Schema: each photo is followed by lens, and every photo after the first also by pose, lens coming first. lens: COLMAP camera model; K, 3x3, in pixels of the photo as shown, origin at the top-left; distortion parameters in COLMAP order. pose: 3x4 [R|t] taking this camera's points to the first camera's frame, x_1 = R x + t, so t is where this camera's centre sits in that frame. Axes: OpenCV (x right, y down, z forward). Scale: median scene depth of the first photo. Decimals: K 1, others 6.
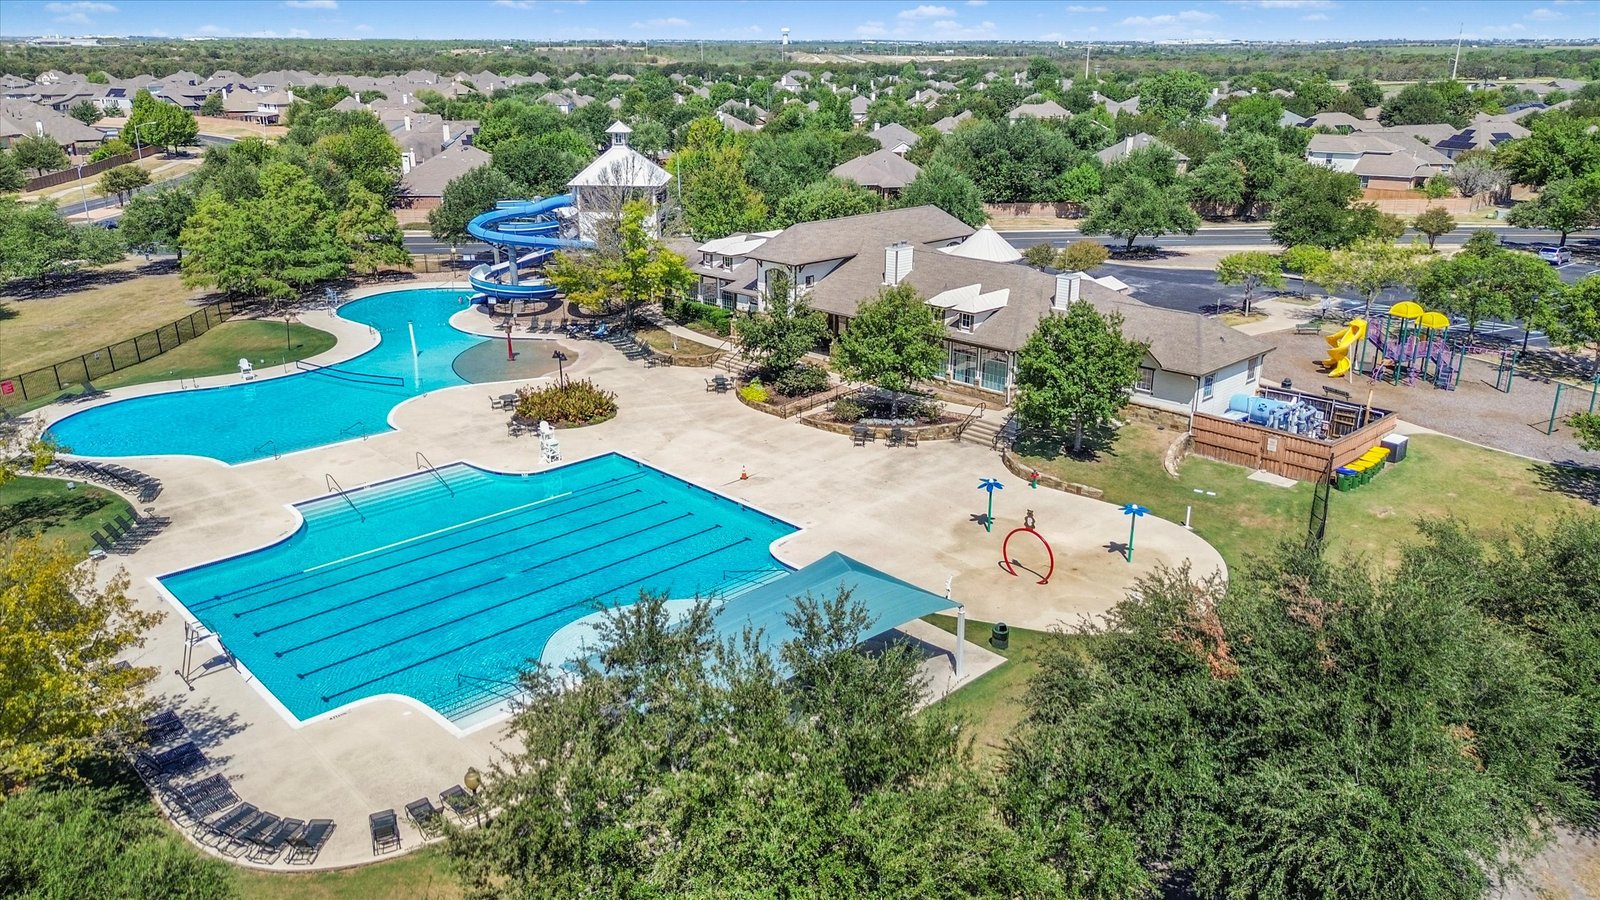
lens RADIAL K [[1167.5, 0, 800.0], [0, 1167.5, 450.0], [0, 0, 1]] dist [-0.004271, -0.001676]
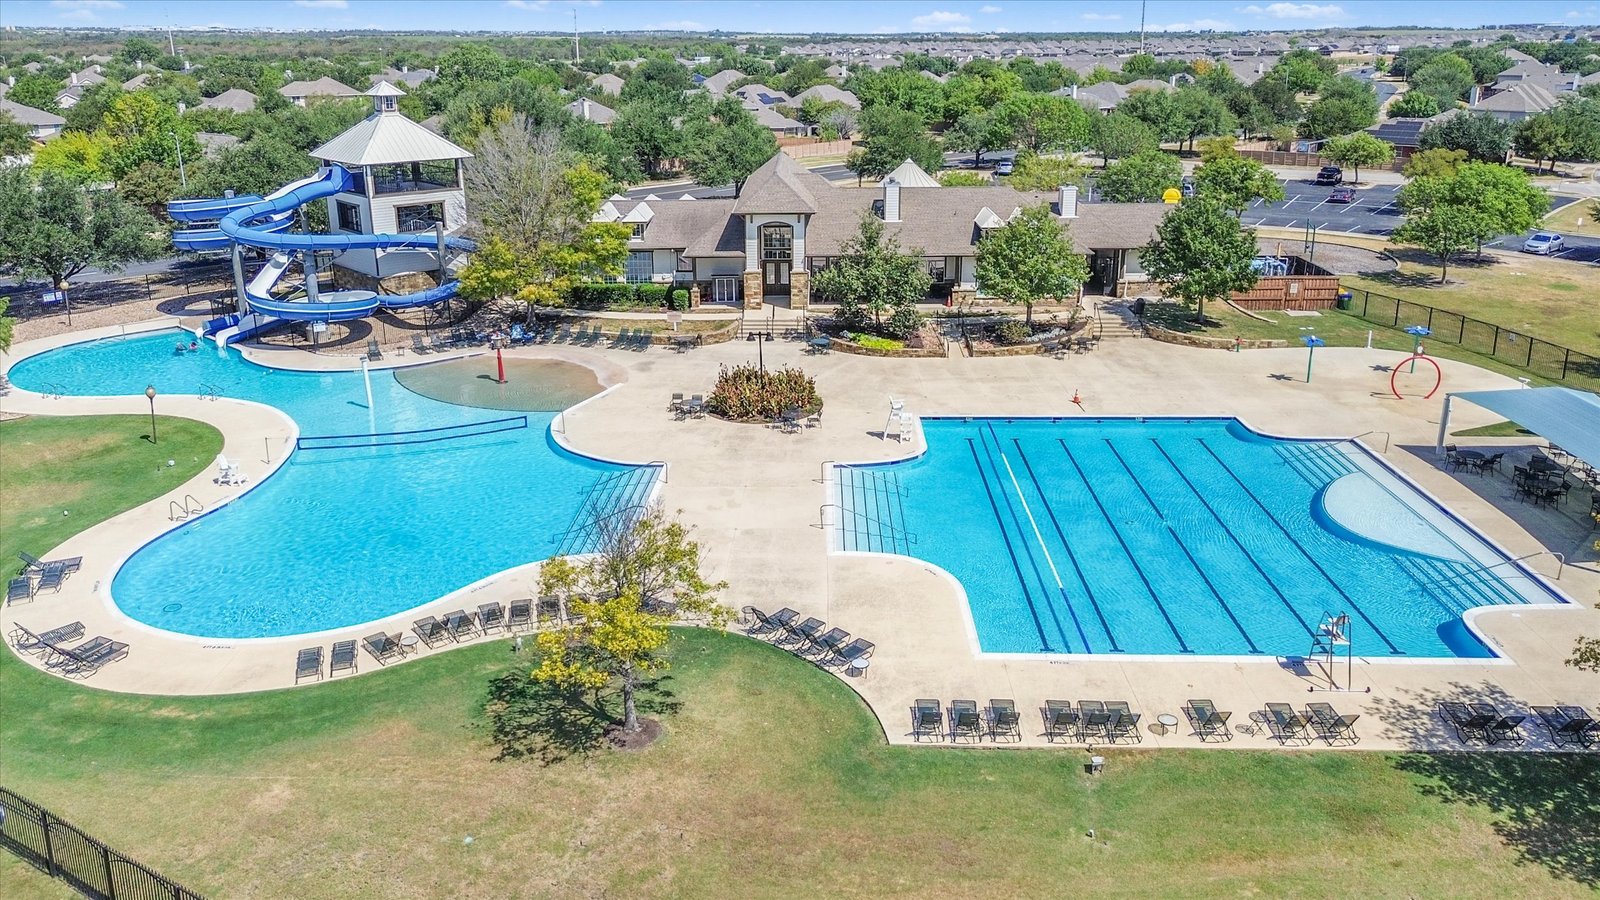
lens RADIAL K [[1167.5, 0, 800.0], [0, 1167.5, 450.0], [0, 0, 1]] dist [-0.004271, -0.001676]
pose [[0.711546, -0.243482, 0.659105, -0.865853], [0.240209, 0.965816, 0.097465, -0.087753], [-0.660305, 0.088972, 0.745709, 0.425329]]
